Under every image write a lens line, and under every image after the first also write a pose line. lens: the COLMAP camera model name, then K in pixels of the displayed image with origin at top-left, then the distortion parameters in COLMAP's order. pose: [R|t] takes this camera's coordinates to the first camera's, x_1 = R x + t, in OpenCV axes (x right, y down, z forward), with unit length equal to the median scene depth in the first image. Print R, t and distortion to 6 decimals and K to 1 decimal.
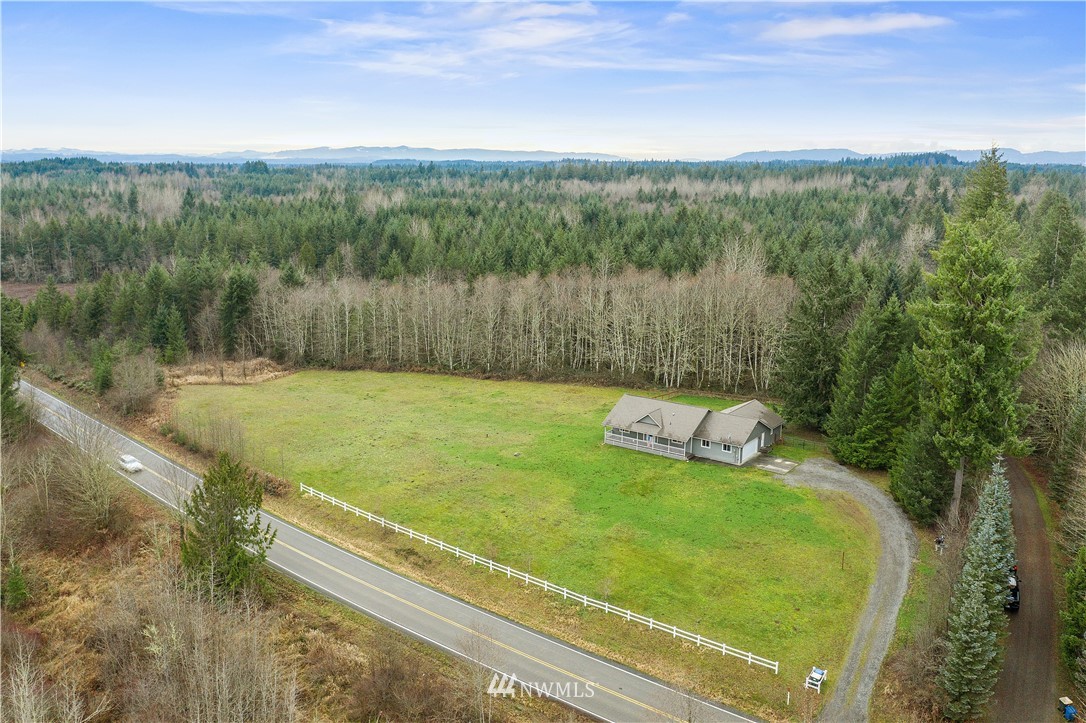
lens RADIAL K [[857.7, 0, 543.0], [0, 857.7, 361.5], [0, 0, 1]] dist [-0.021870, 0.008918]
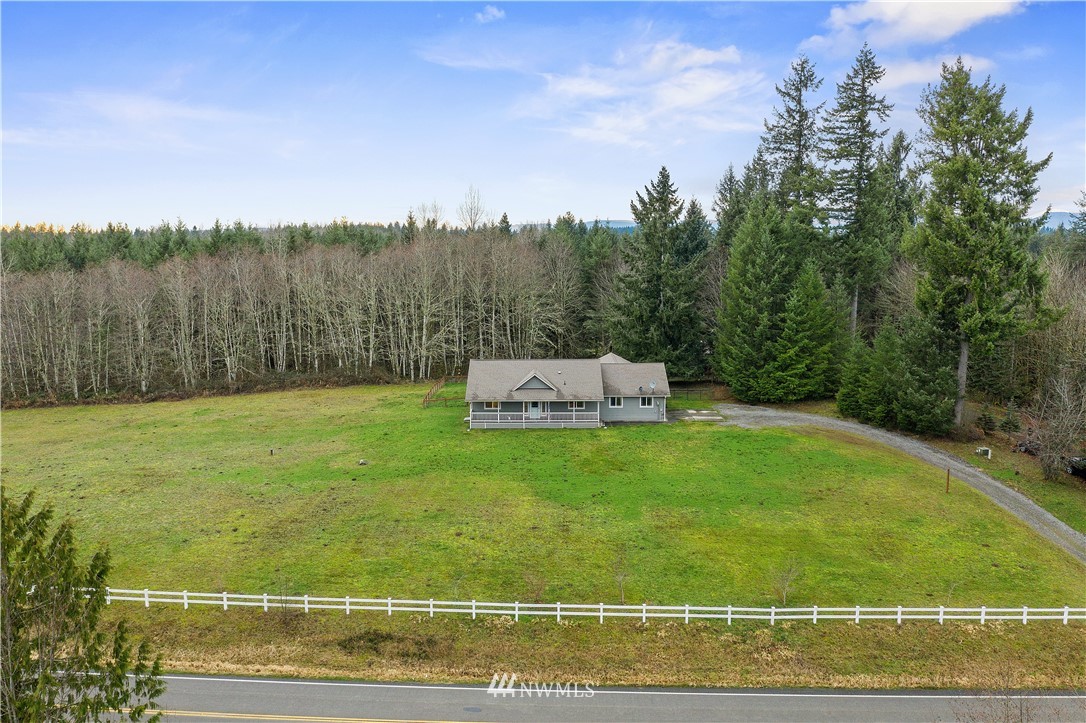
lens RADIAL K [[842.4, 0, 543.0], [0, 842.4, 361.5], [0, 0, 1]] dist [-0.013767, -0.005233]
pose [[0.813695, -0.092809, 0.573835, -0.305516], [0.135079, 0.990338, -0.031370, 0.082297], [-0.565379, 0.103039, 0.818370, 0.471735]]
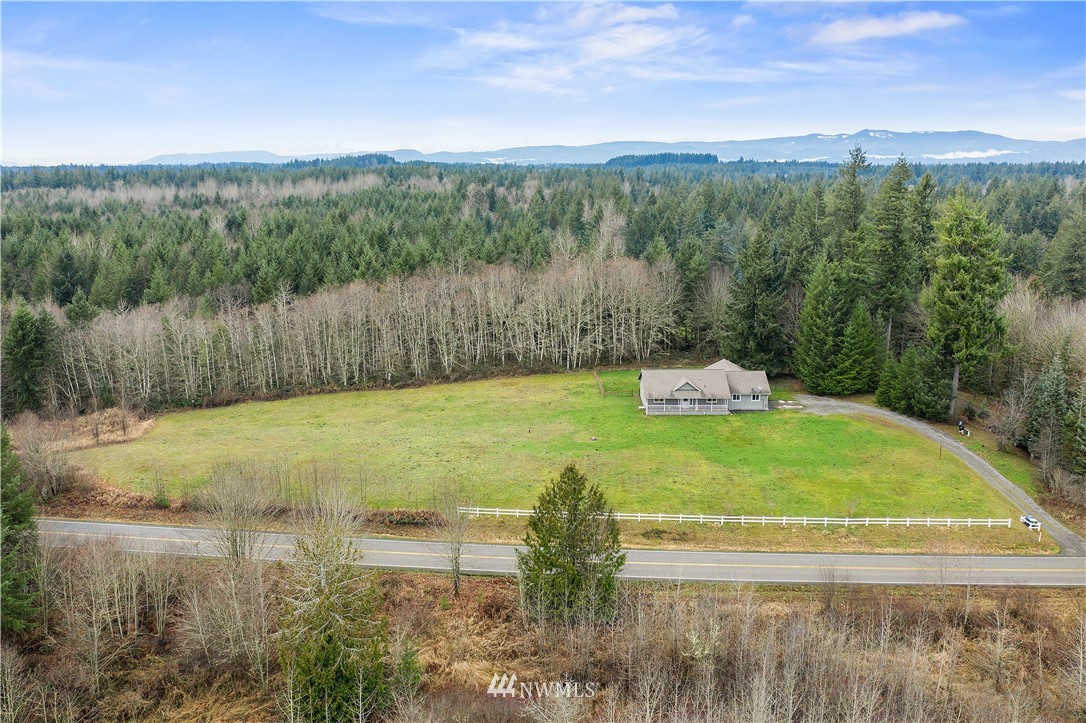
lens RADIAL K [[857.7, 0, 543.0], [0, 857.7, 361.5], [0, 0, 1]] dist [-0.021870, 0.008918]
pose [[0.827364, -0.137961, 0.544459, -0.731876], [0.138053, 0.989577, 0.040965, -0.042787], [-0.544436, 0.041271, 0.837787, 0.164490]]
